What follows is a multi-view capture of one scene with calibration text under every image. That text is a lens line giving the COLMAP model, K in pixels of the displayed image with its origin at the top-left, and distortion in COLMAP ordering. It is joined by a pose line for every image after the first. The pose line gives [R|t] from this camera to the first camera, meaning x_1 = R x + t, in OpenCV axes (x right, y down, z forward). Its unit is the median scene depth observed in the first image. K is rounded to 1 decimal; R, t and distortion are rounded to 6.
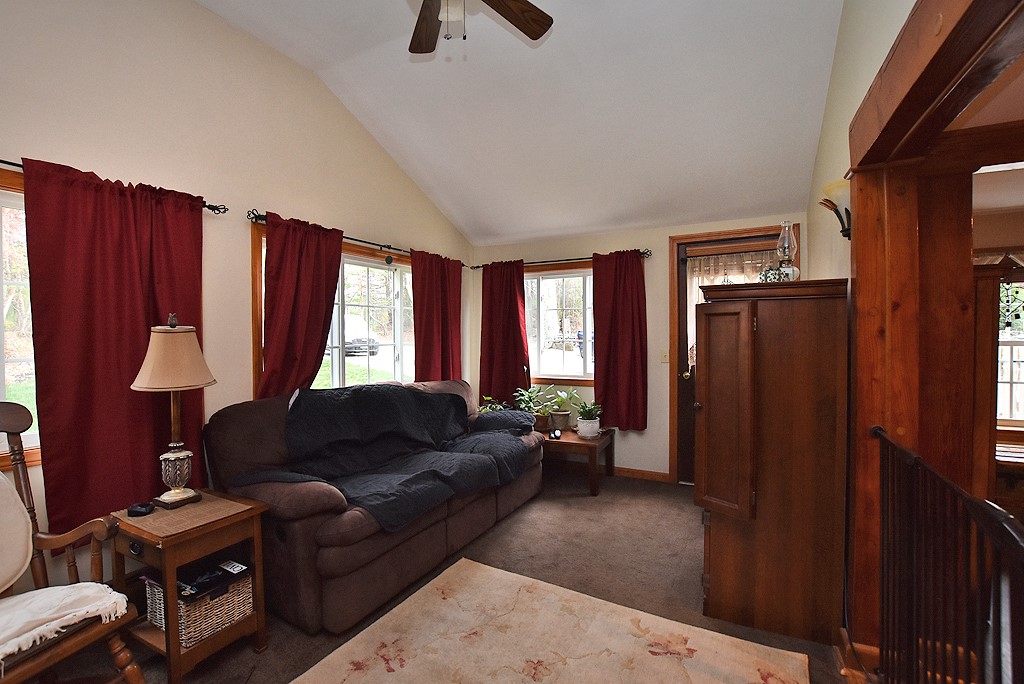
lens RADIAL K [[454.5, 0, 505.3], [0, 454.5, 342.7], [0, 0, 1]] dist [-0.024891, 0.002327]
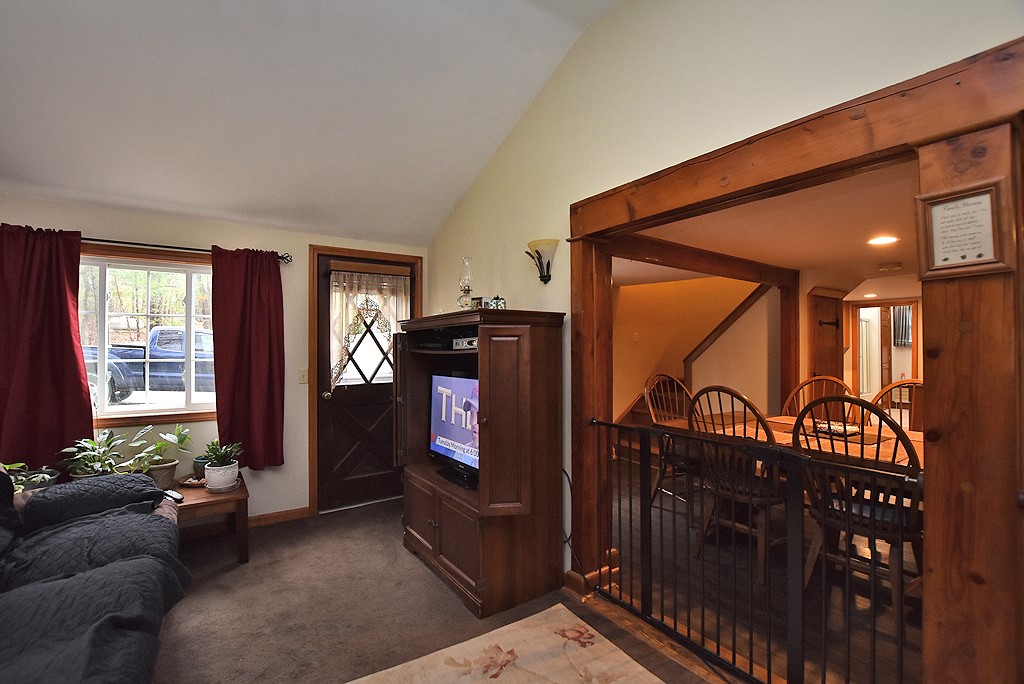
lens RADIAL K [[454.5, 0, 507.3], [0, 454.5, 340.5], [0, 0, 1]] dist [-0.024891, 0.002327]
pose [[0.476065, 0.020154, 0.879179, -0.250530], [0.013872, 0.999441, -0.030422, -0.007768], [-0.879301, 0.026679, 0.475519, 0.224985]]
